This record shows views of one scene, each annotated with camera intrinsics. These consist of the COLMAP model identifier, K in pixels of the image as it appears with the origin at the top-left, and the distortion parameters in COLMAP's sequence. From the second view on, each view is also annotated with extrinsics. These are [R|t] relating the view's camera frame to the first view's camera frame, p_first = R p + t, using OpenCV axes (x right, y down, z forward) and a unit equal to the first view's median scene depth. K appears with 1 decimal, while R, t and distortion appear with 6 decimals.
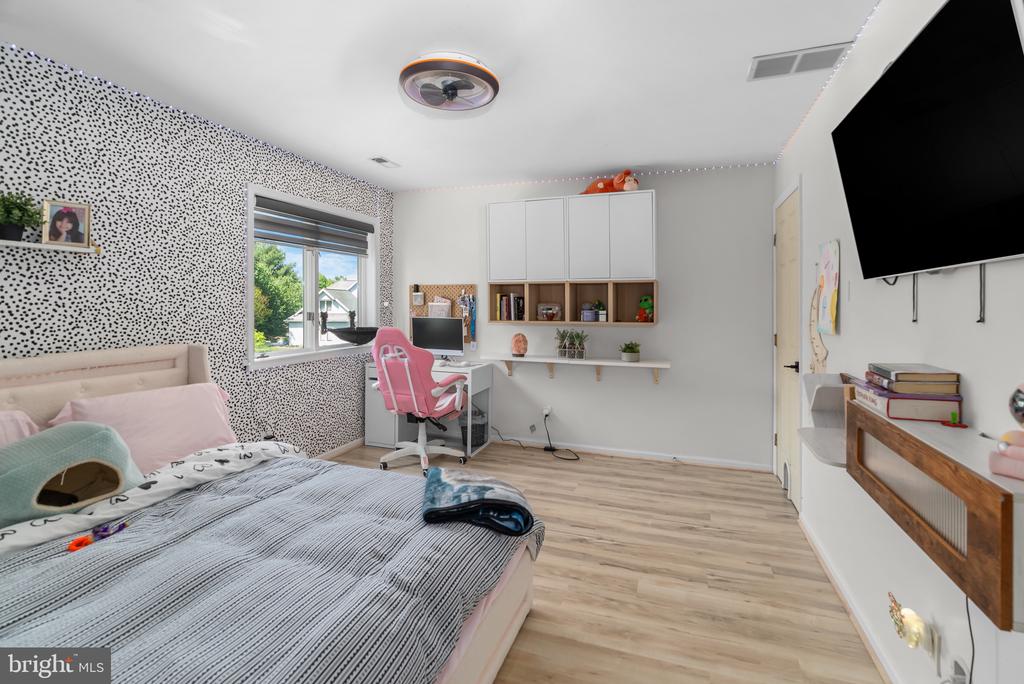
lens RADIAL K [[480.5, 0, 504.0], [0, 480.5, 303.9], [0, 0, 1]] dist [-0.010025, -0.000009]
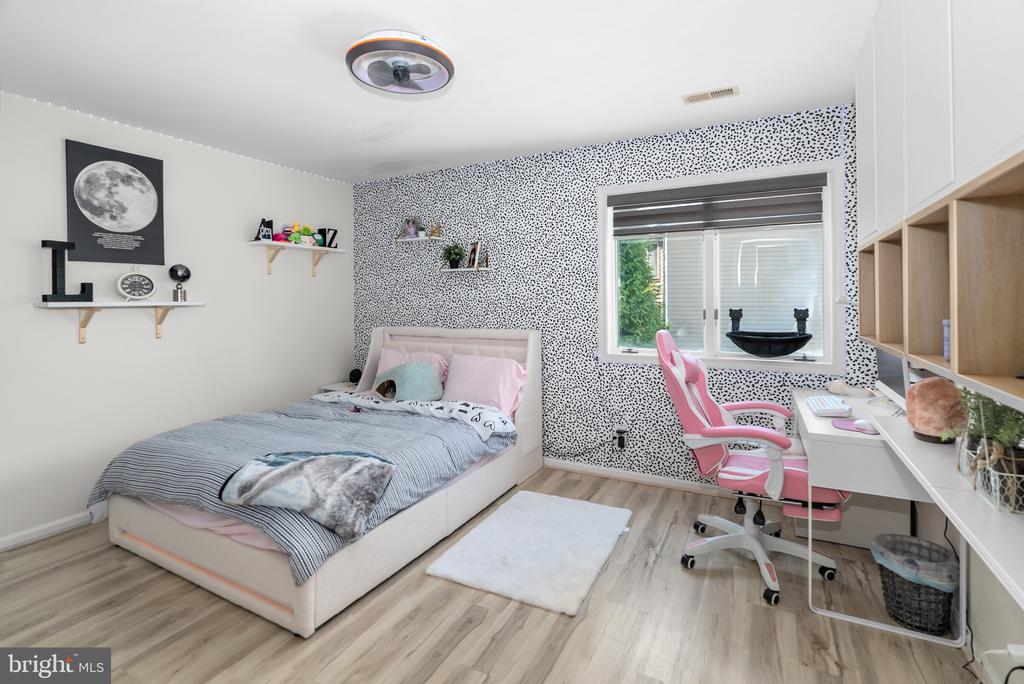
lens RADIAL K [[480.5, 0, 515.8], [0, 480.5, 303.0], [0, 0, 1]] dist [-0.010025, -0.000009]
pose [[-0.134625, 0.002312, -0.990894, 0.686755], [0.005074, 0.999986, 0.001644, 0.005595], [0.990884, -0.004806, -0.134635, 1.166775]]
